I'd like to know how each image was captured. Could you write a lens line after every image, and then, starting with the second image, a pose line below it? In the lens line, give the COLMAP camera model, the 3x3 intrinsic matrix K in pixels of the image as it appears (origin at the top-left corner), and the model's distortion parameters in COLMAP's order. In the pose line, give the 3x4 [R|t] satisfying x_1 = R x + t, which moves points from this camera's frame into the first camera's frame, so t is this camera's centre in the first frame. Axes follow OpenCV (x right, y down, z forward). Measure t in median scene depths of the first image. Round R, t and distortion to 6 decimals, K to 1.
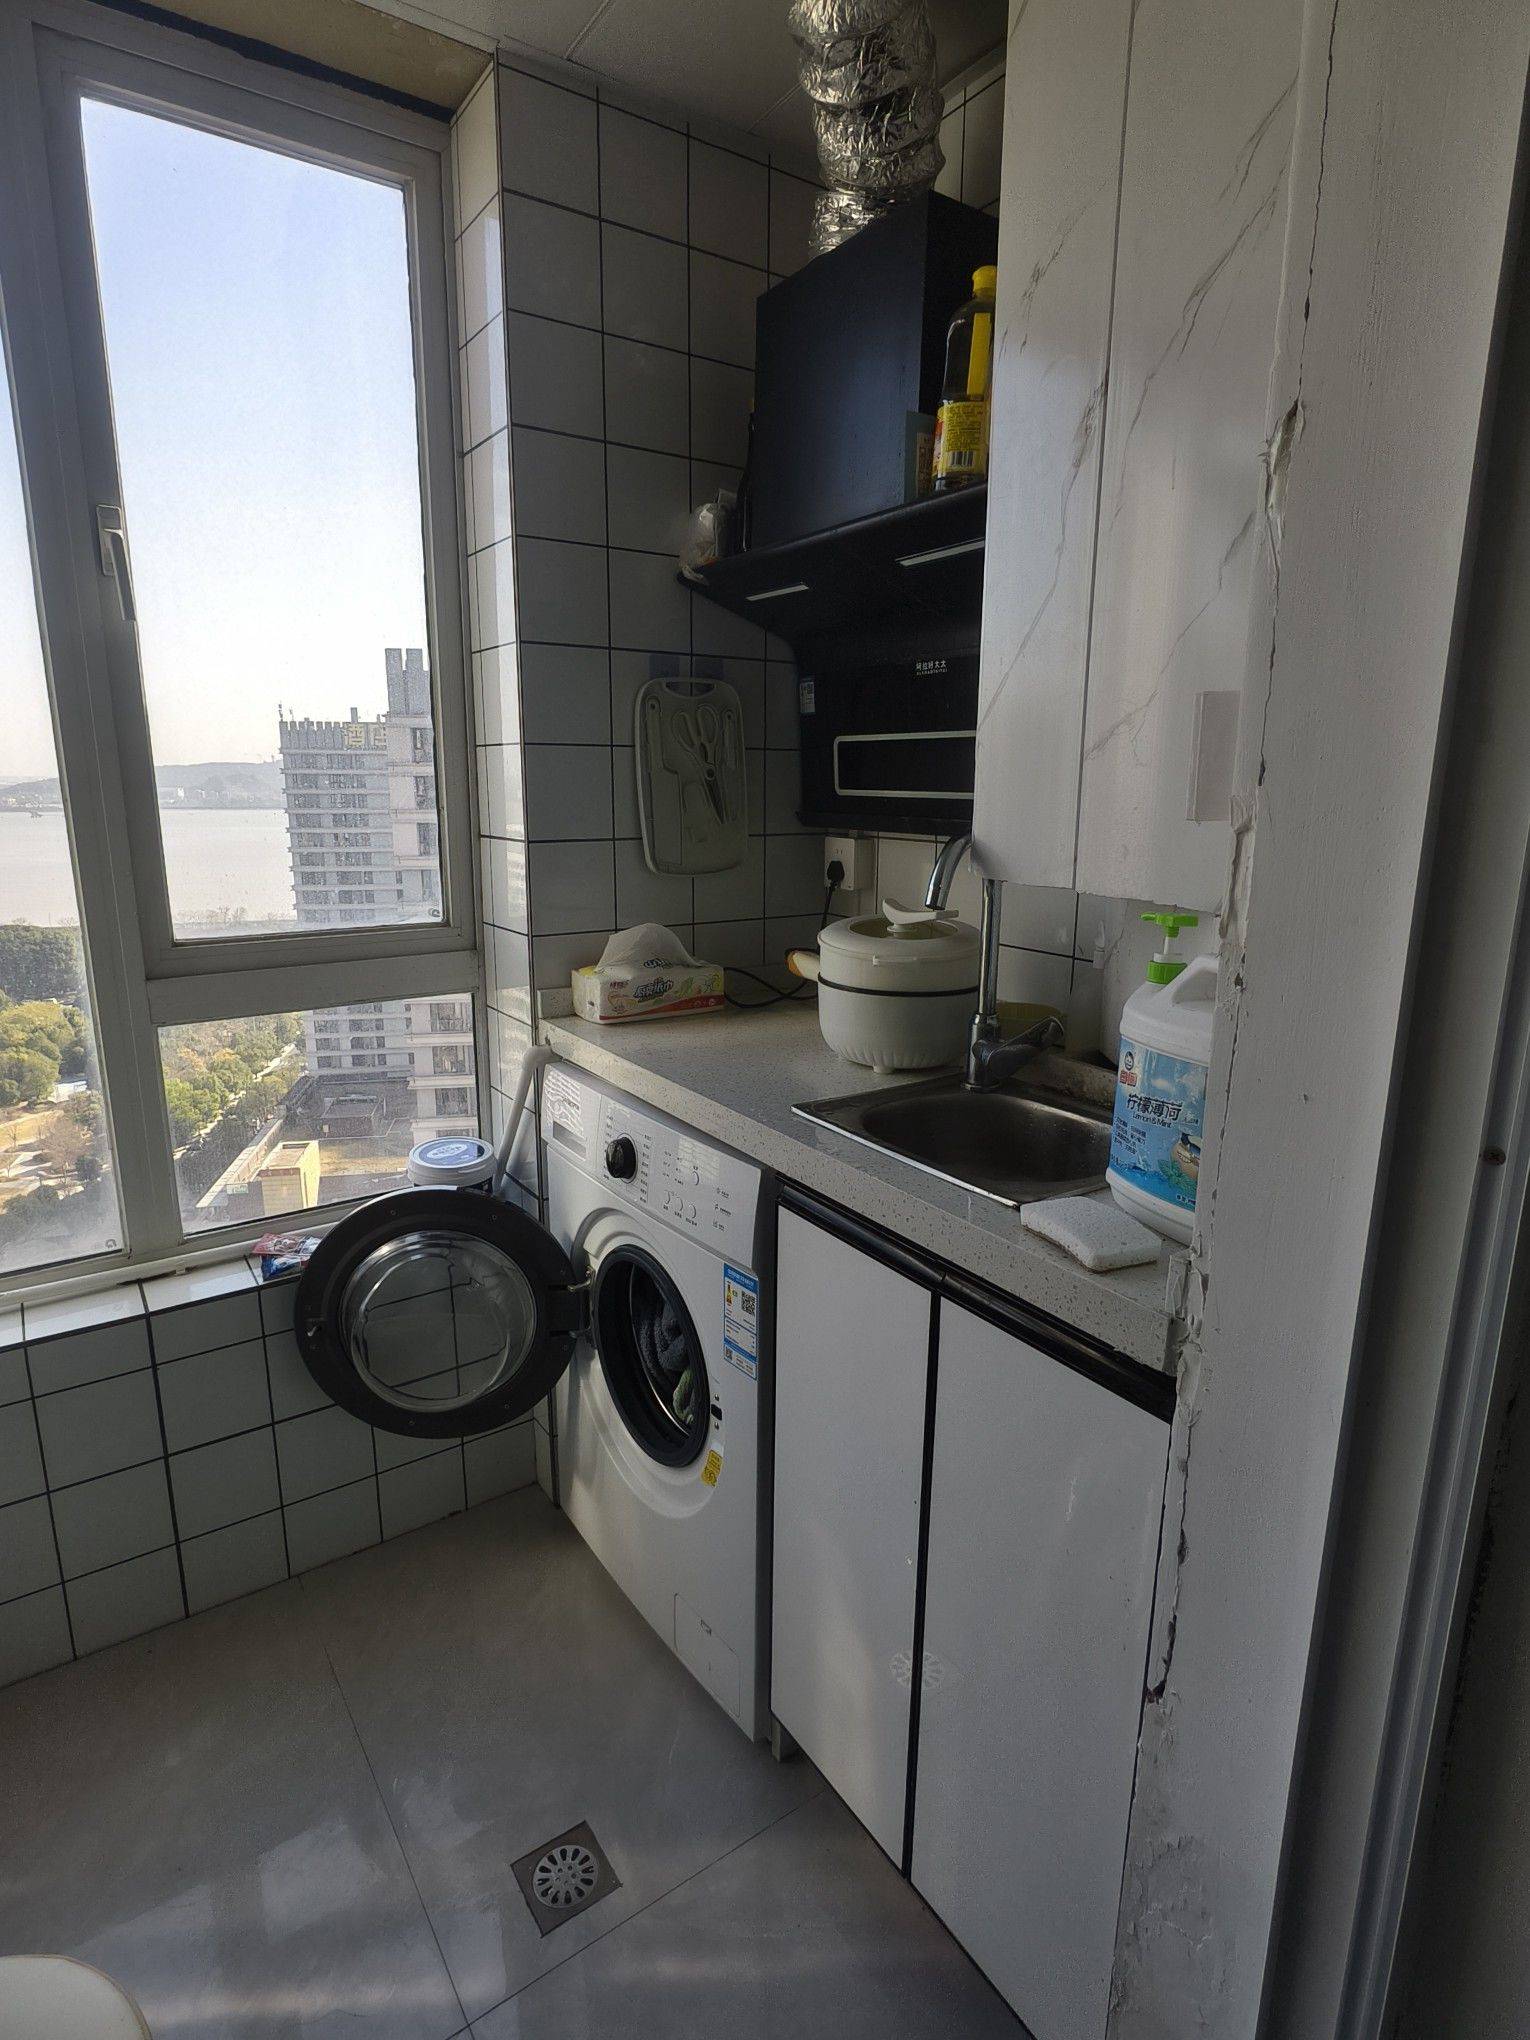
lens RADIAL K [[1077.9, 0, 765.0], [0, 1077.9, 1020.0], [0, 0, 1]] dist [-0.003694, 0.000607]
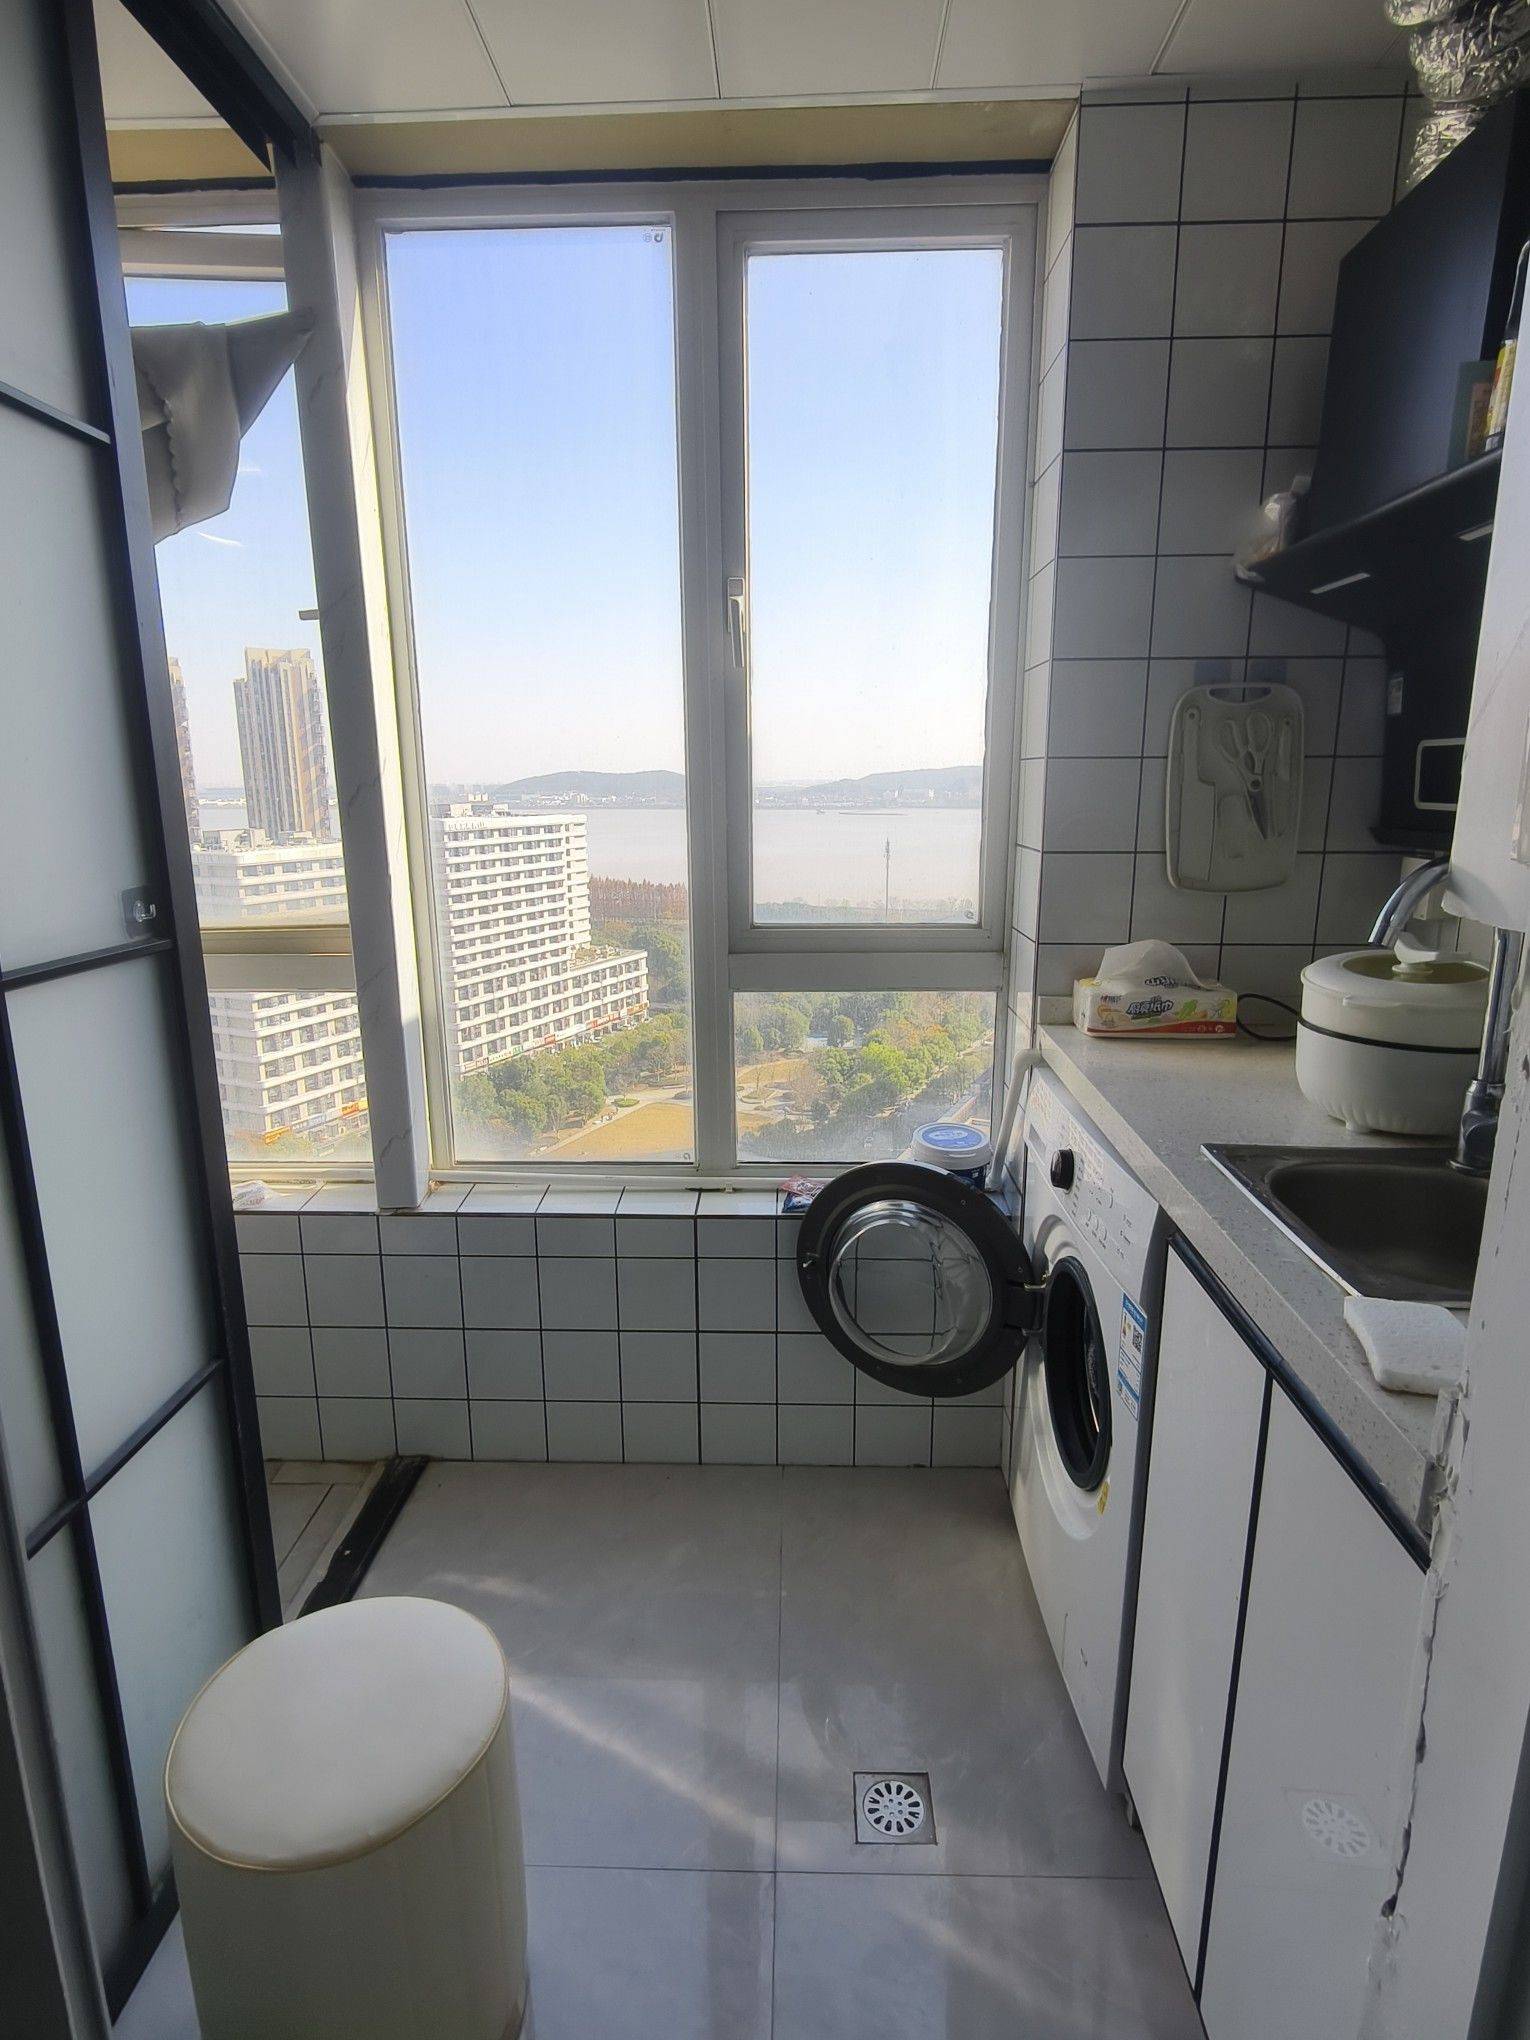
lens RADIAL K [[1077.9, 0, 765.0], [0, 1077.9, 1020.0], [0, 0, 1]] dist [-0.003694, 0.000607]
pose [[0.804089, 0.121114, -0.582041, 0.189850], [-0.121230, 0.991861, 0.038913, -0.013704], [0.582017, 0.039271, 0.812228, 0.010068]]
